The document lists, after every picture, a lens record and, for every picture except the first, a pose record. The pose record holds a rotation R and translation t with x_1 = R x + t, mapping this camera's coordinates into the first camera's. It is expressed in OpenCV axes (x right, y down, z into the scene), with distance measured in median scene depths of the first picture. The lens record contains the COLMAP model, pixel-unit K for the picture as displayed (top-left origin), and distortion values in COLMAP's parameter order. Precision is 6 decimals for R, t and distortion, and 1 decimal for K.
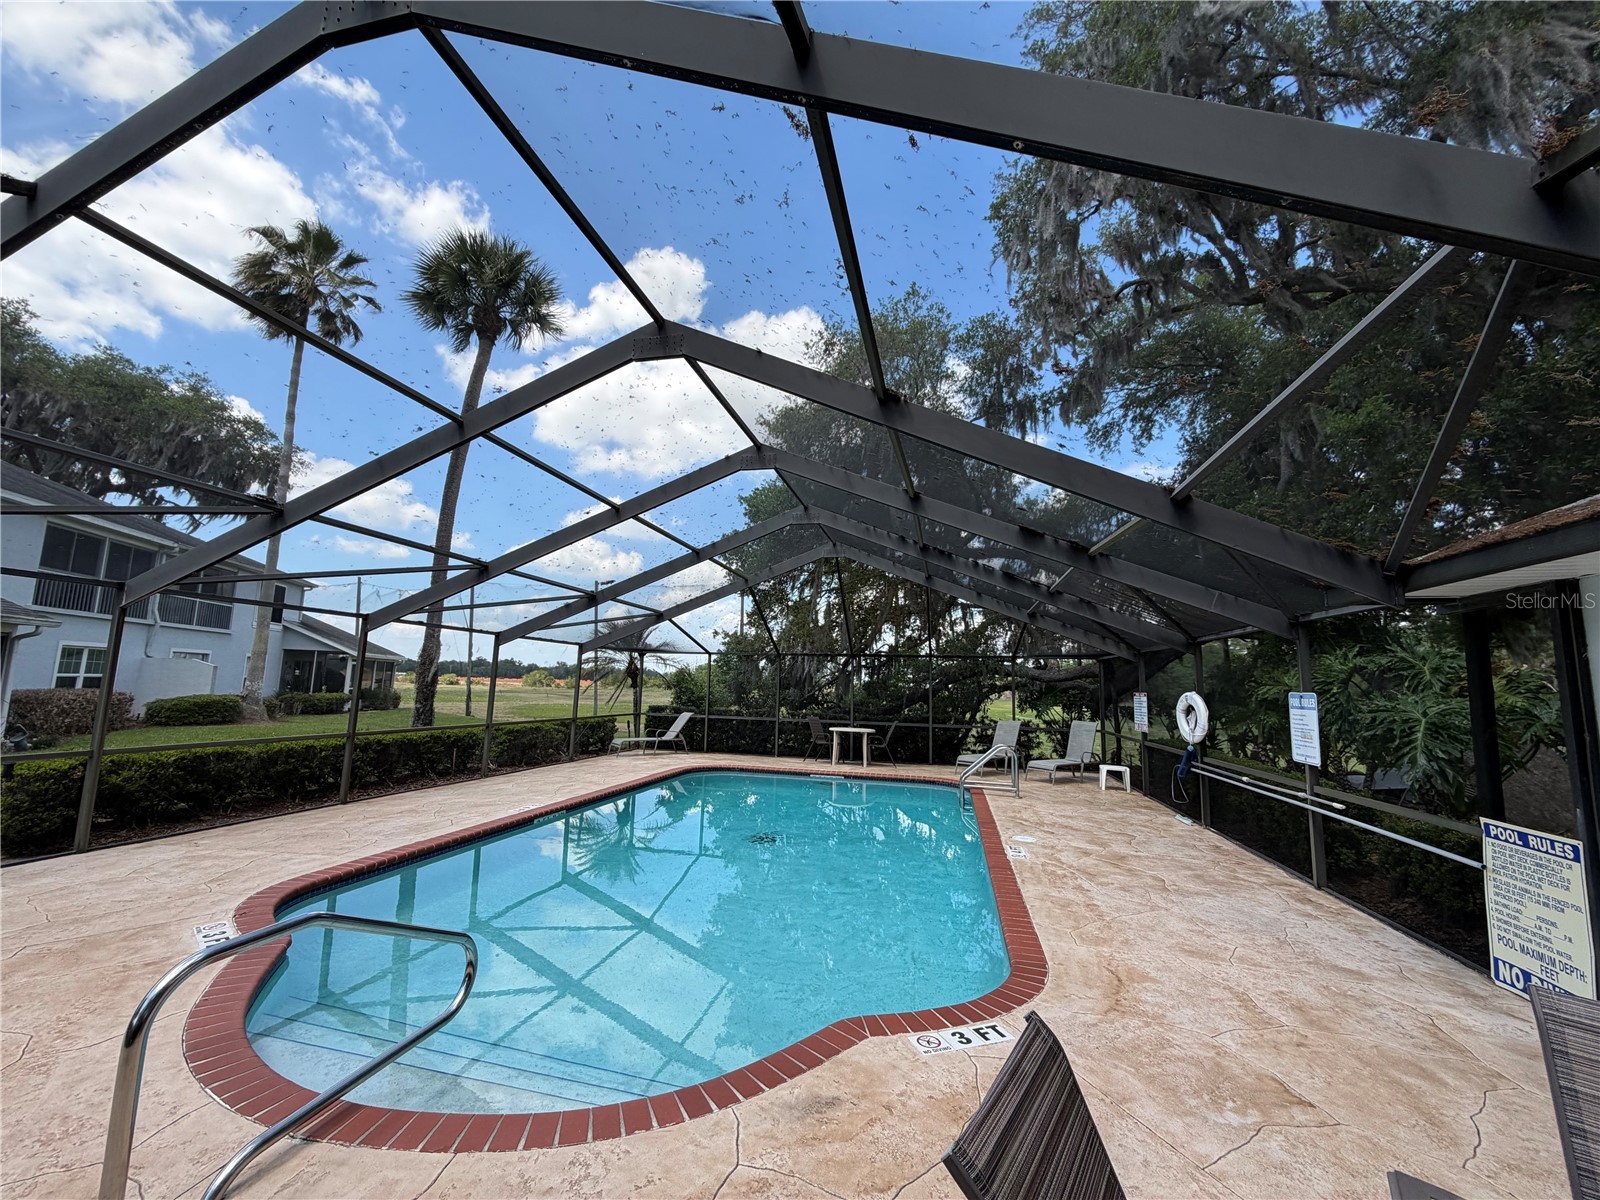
lens RADIAL K [[638.8, 0, 799.6], [0, 638.8, 601.9], [0, 0, 1]] dist [0.000450, -0.000900]
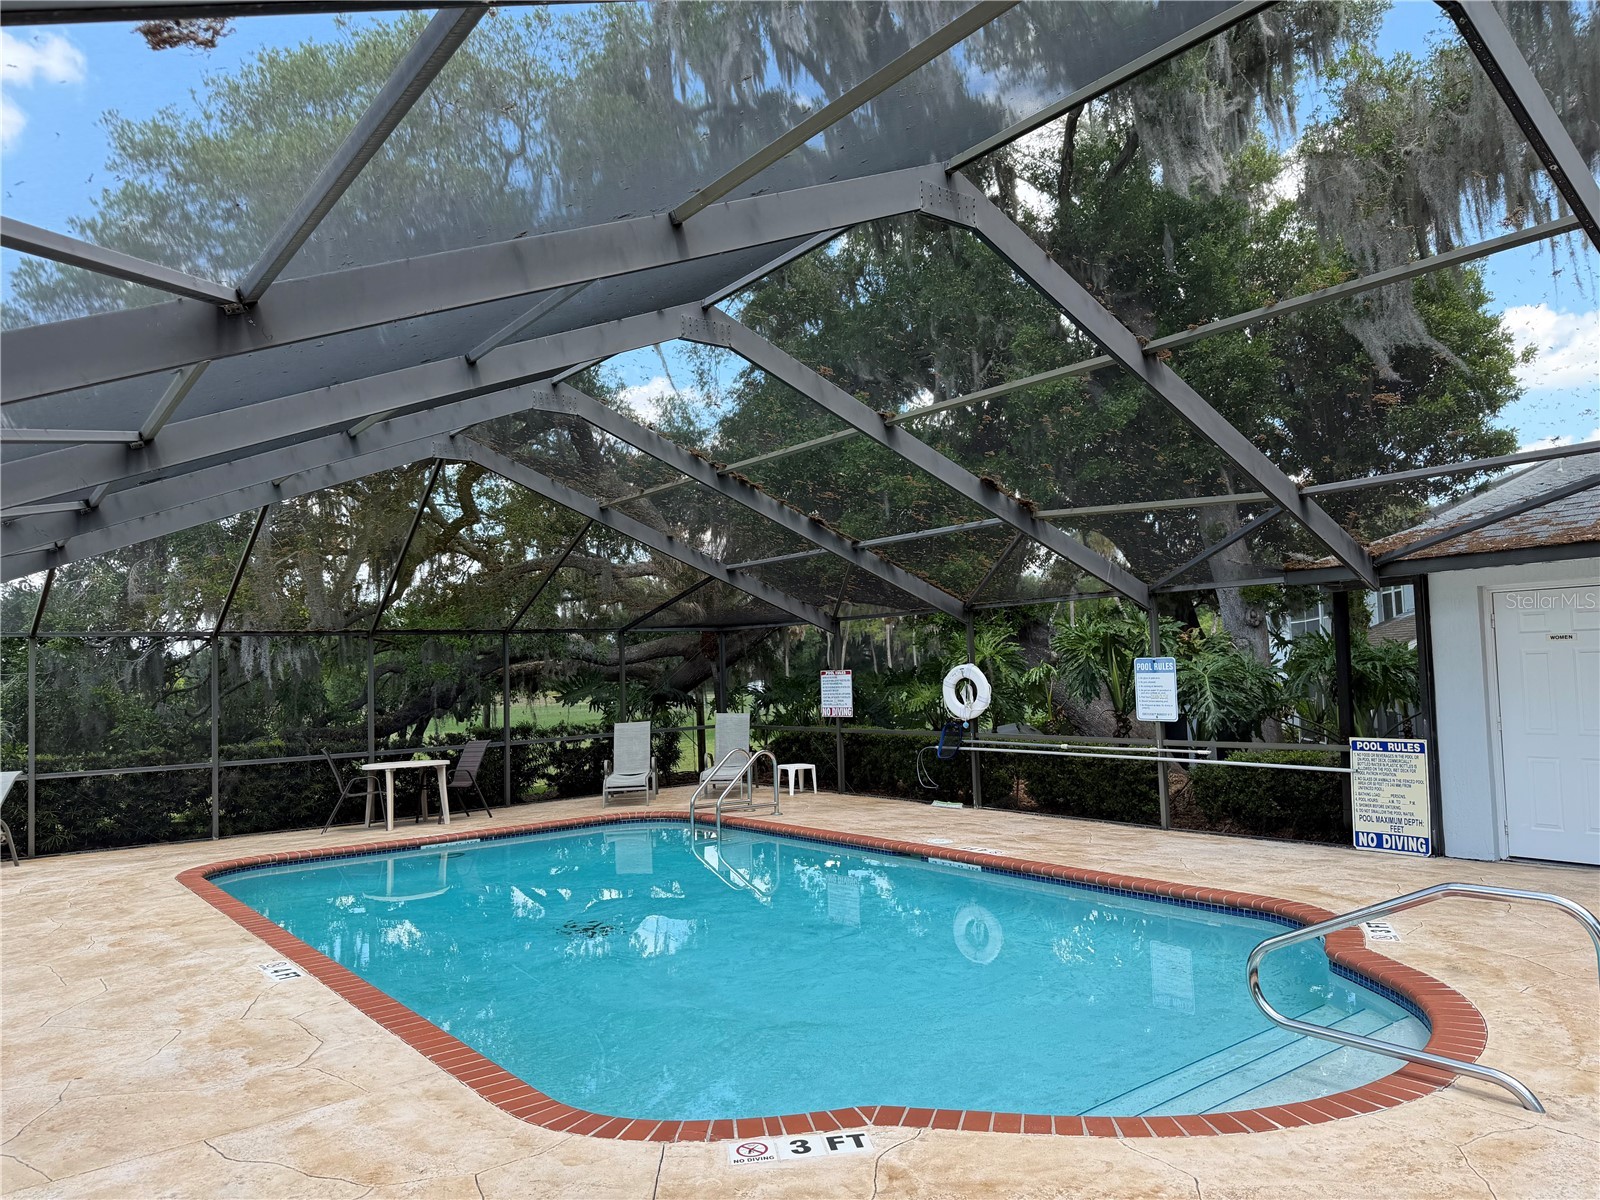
lens RADIAL K [[1121.6, 0, 810.8], [0, 1121.6, 603.3], [0, 0, 1]] dist [0.047666, -0.060373]
pose [[0.624542, -0.000233, 0.780991, -1.632794], [-0.051523, 0.997809, 0.041499, -0.001784], [-0.779290, -0.066157, 0.623161, 0.385875]]
